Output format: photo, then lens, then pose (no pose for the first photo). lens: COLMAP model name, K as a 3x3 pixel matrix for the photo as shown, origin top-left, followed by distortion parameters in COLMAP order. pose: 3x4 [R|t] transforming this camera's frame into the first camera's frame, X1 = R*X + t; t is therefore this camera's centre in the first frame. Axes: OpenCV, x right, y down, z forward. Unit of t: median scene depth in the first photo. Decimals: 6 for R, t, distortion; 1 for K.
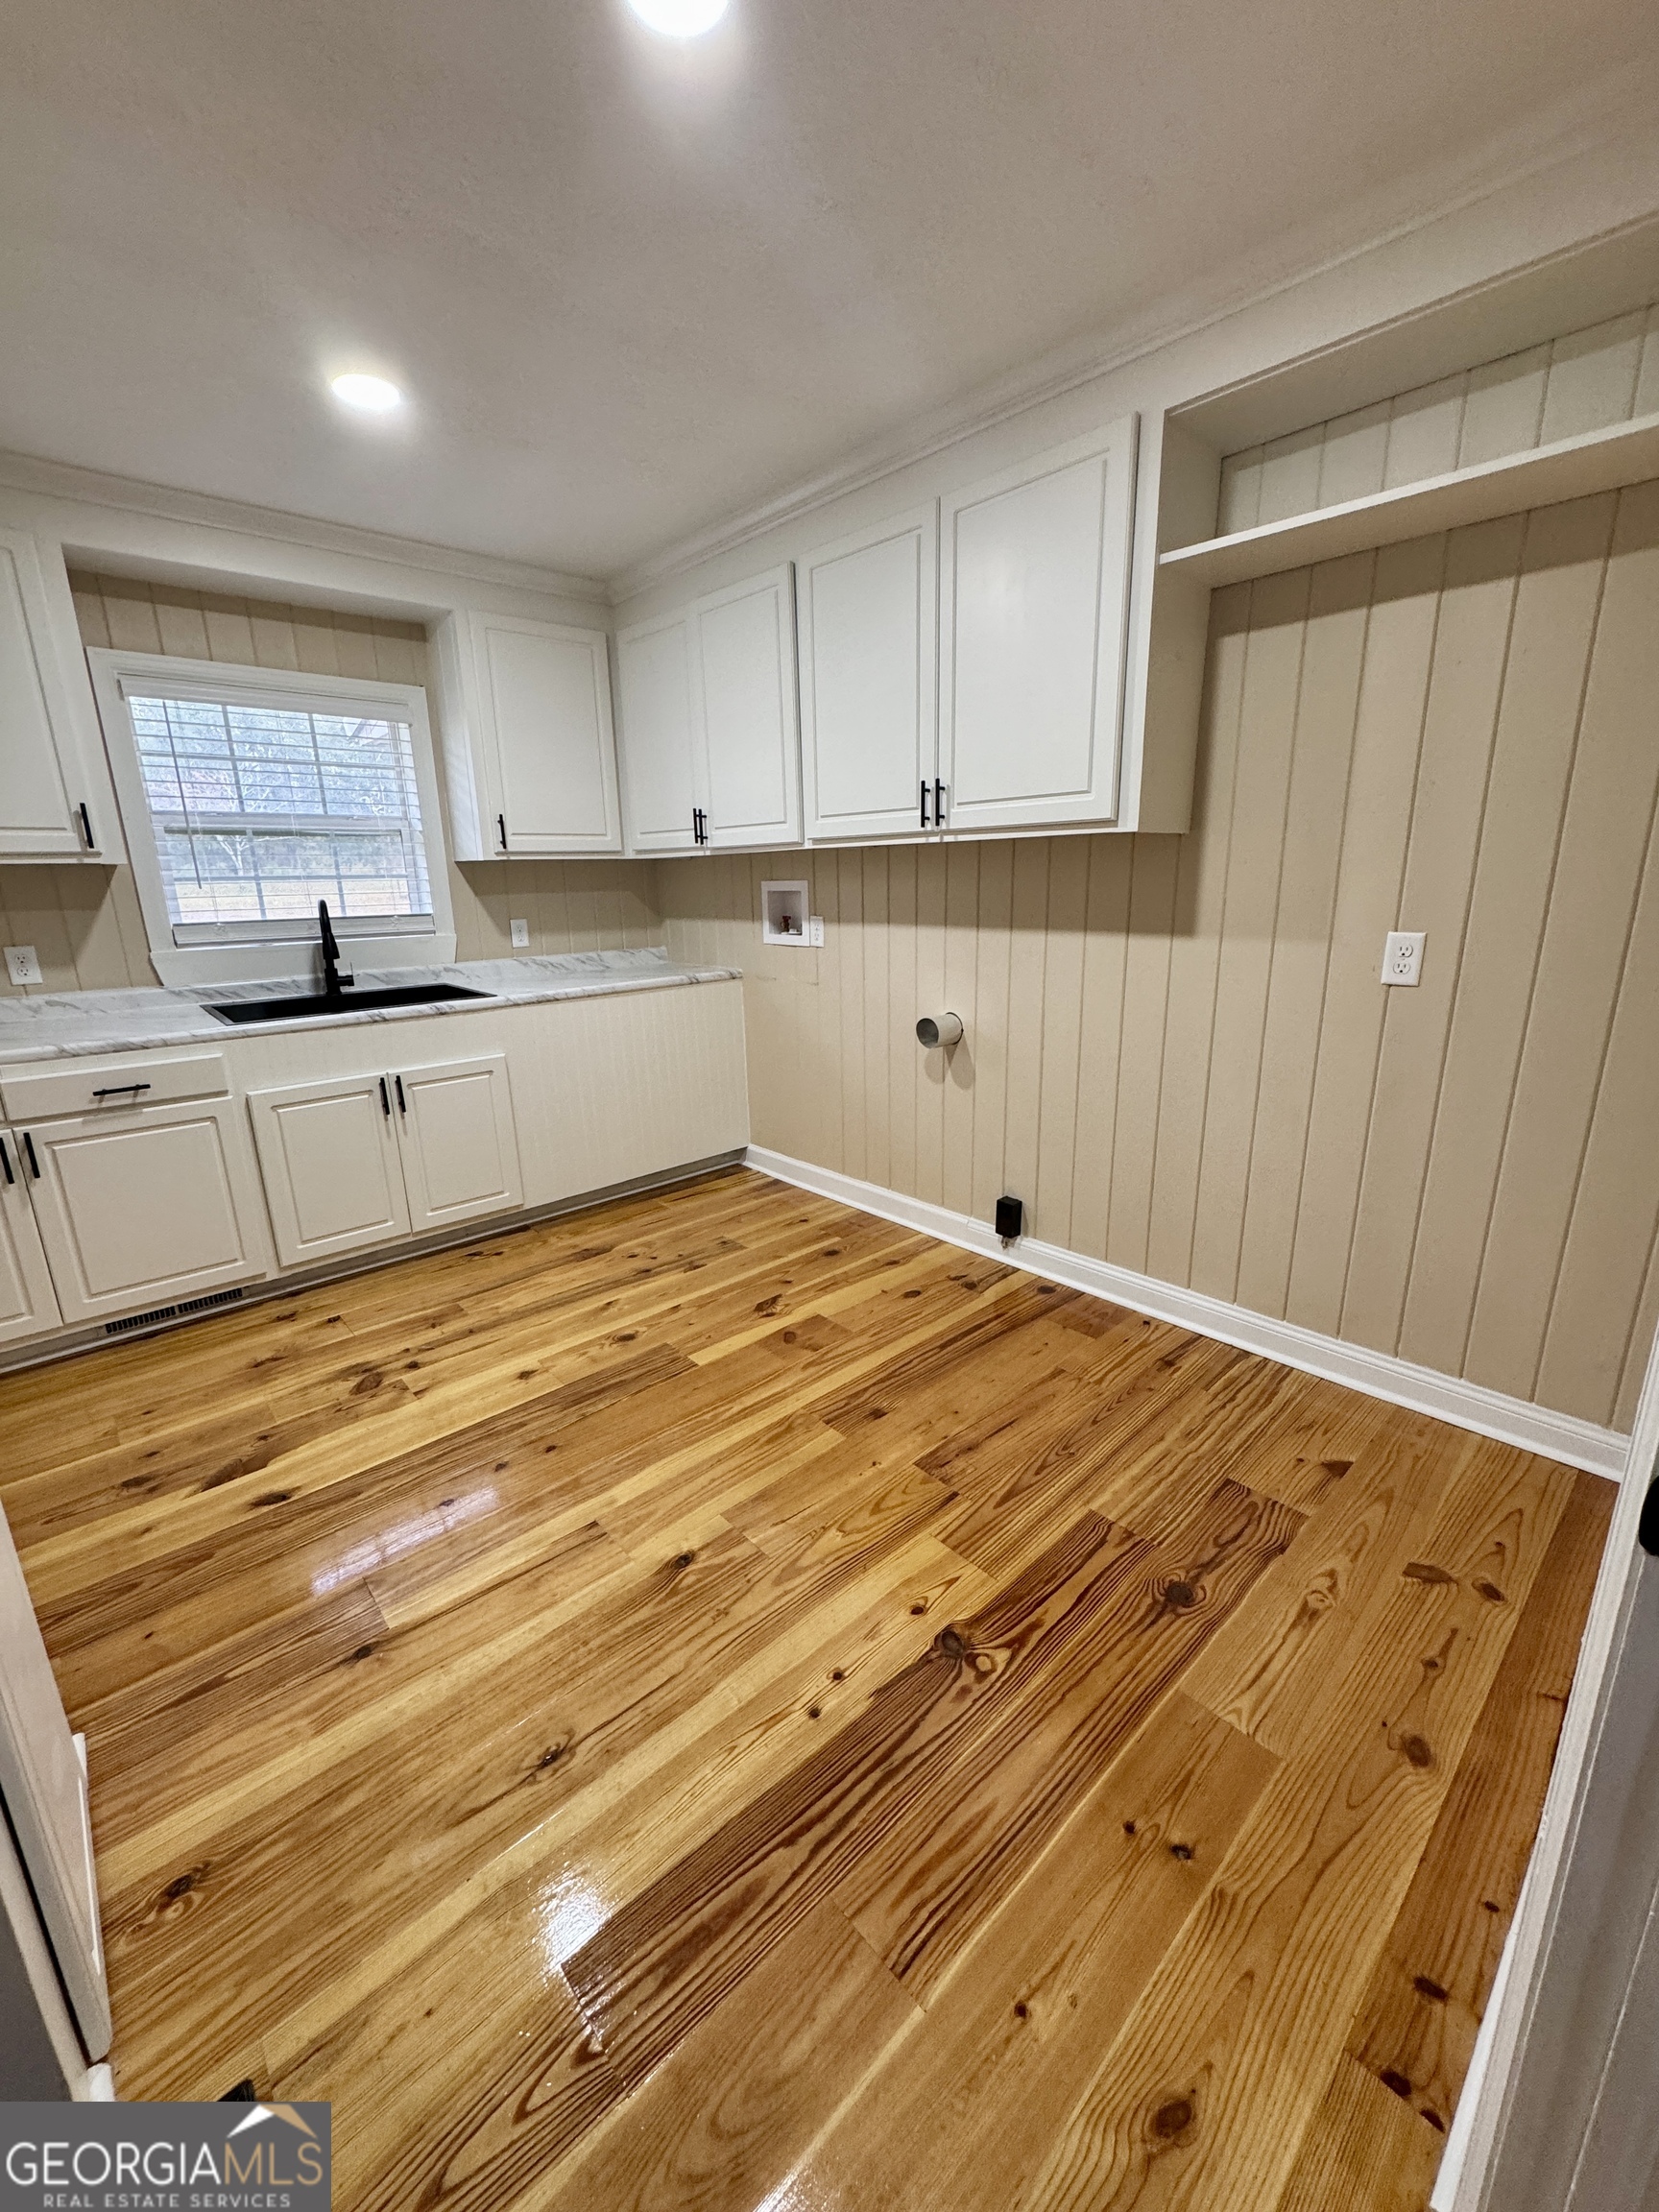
lens RADIAL K [[877.9, 0, 829.5], [0, 877.9, 1106.0], [0, 0, 1]] dist [-0.002621, 0.000395]
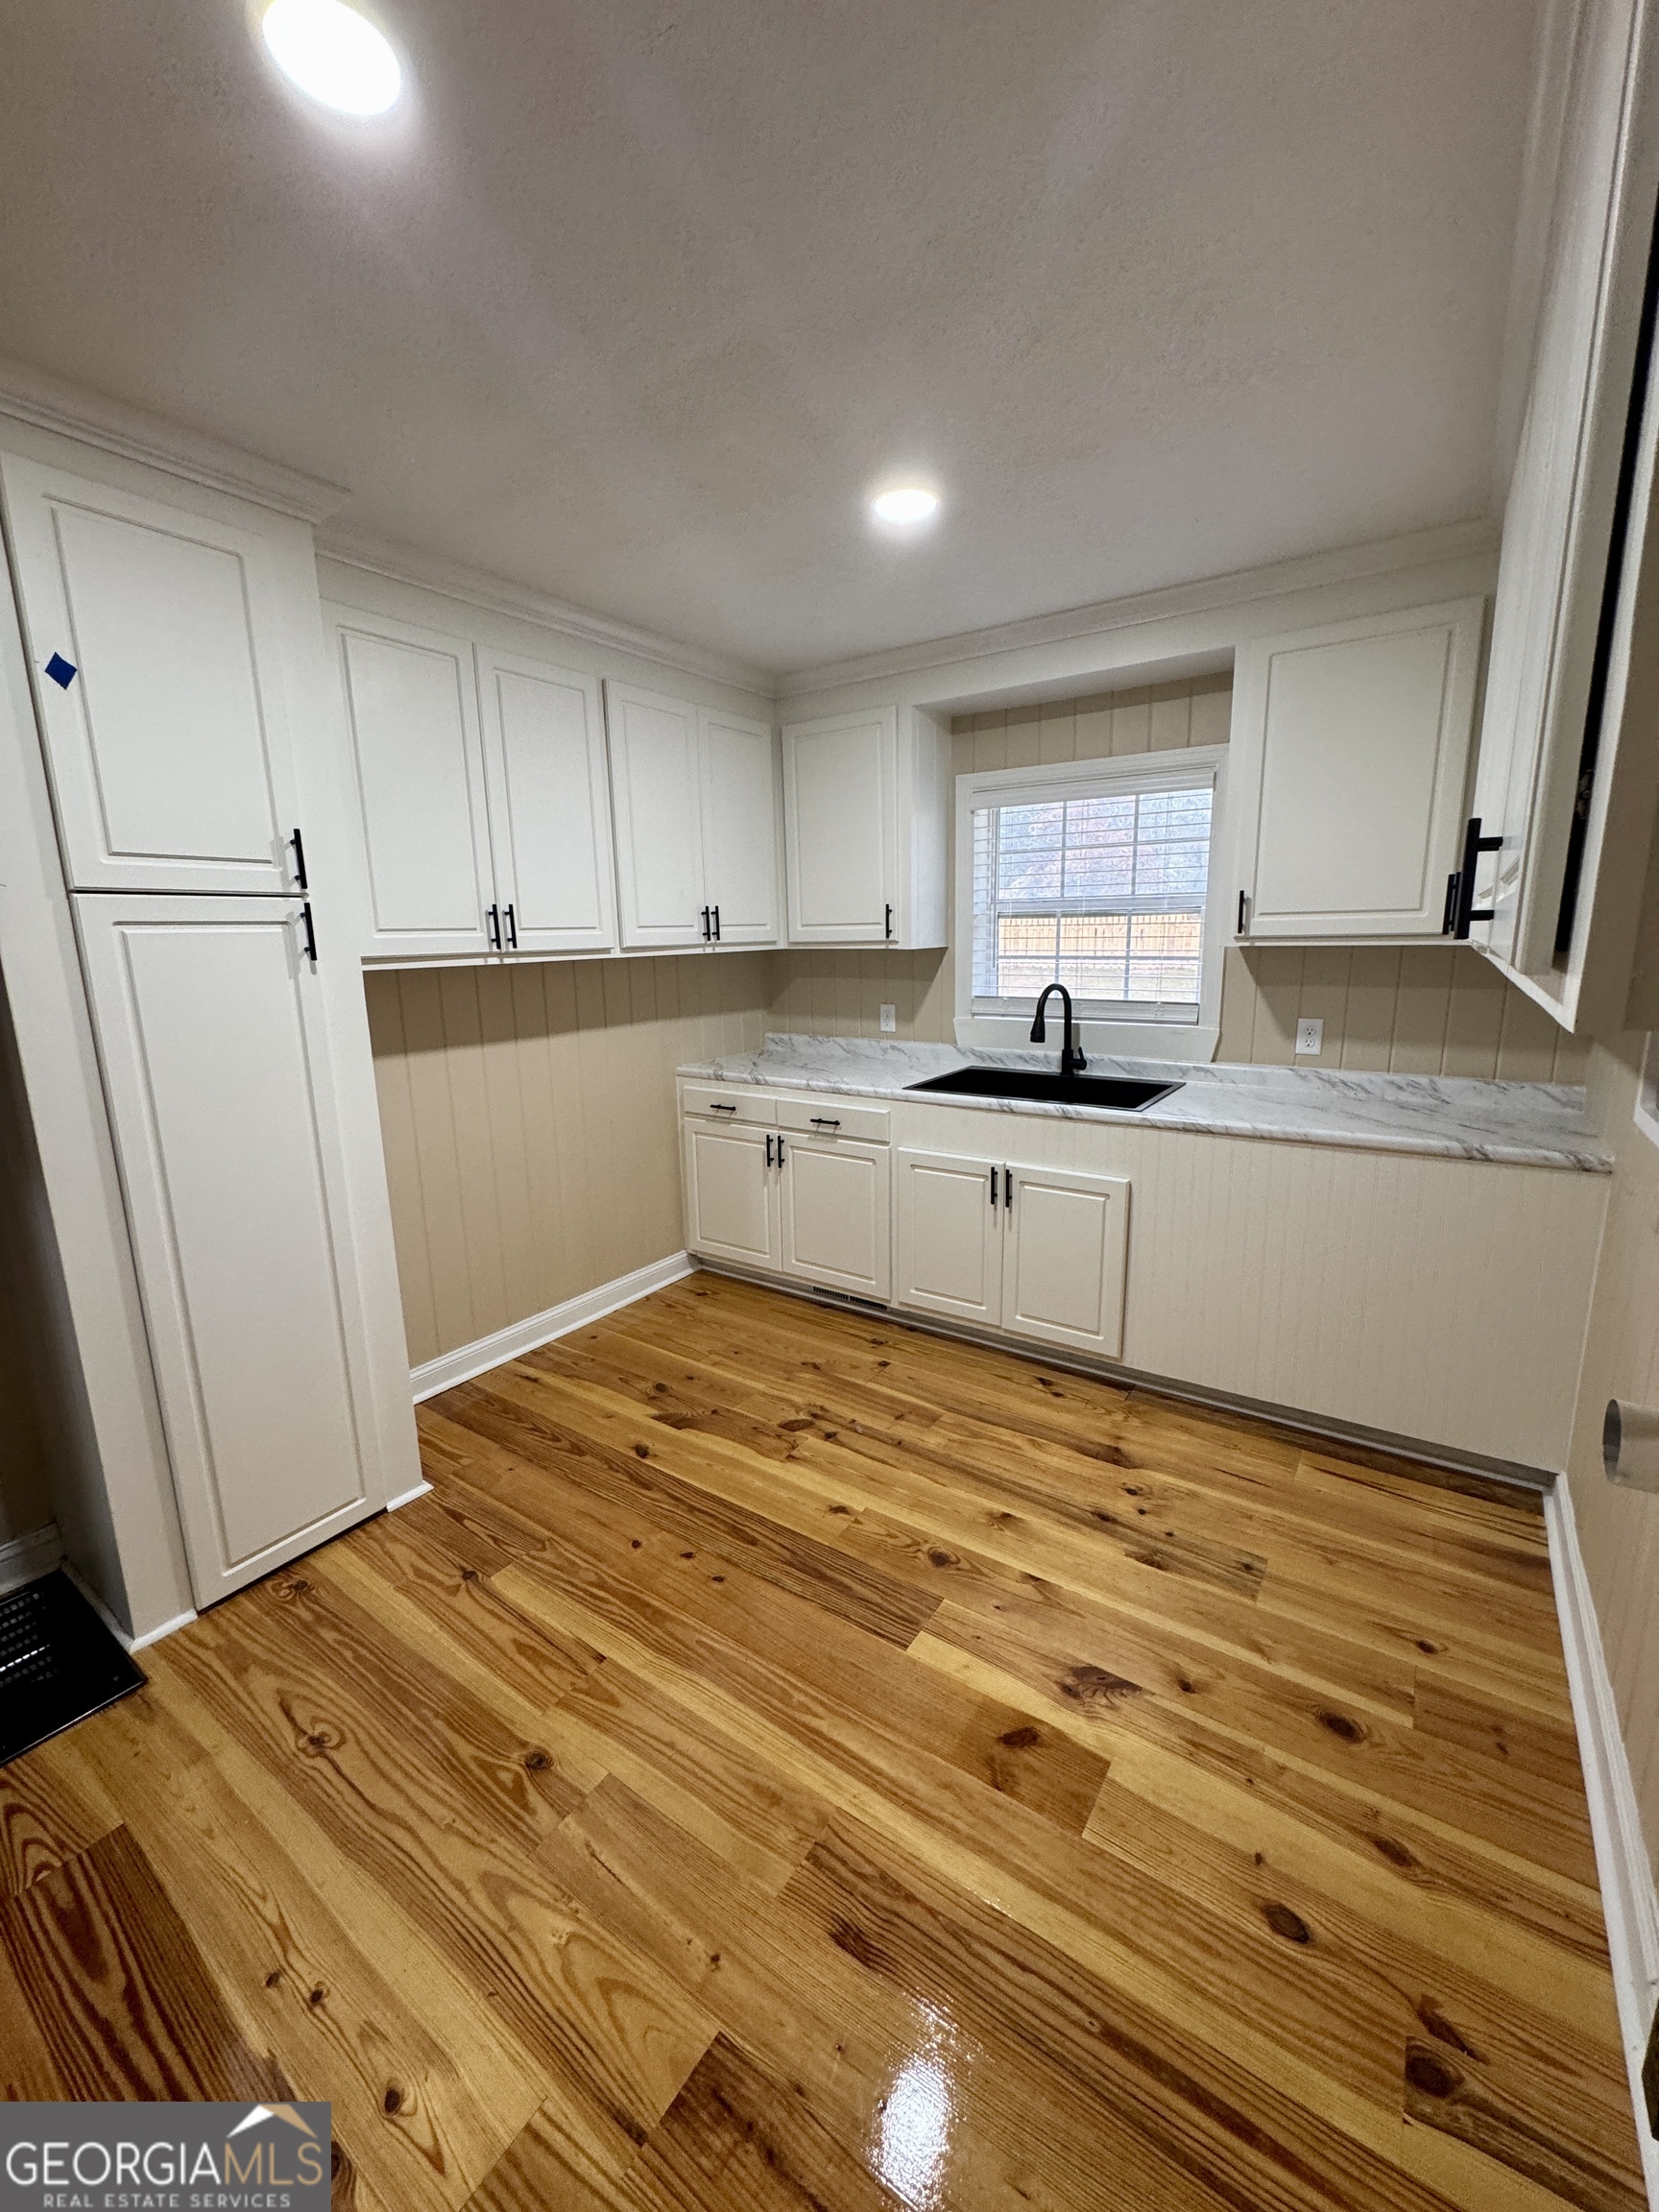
lens RADIAL K [[877.9, 0, 829.5], [0, 877.9, 1106.0], [0, 0, 1]] dist [-0.002621, 0.000395]
pose [[0.230292, 0.203235, -0.951662, 0.380324], [-0.238073, 0.959996, 0.147404, -0.203316], [0.943550, 0.192619, 0.269464, 0.555647]]
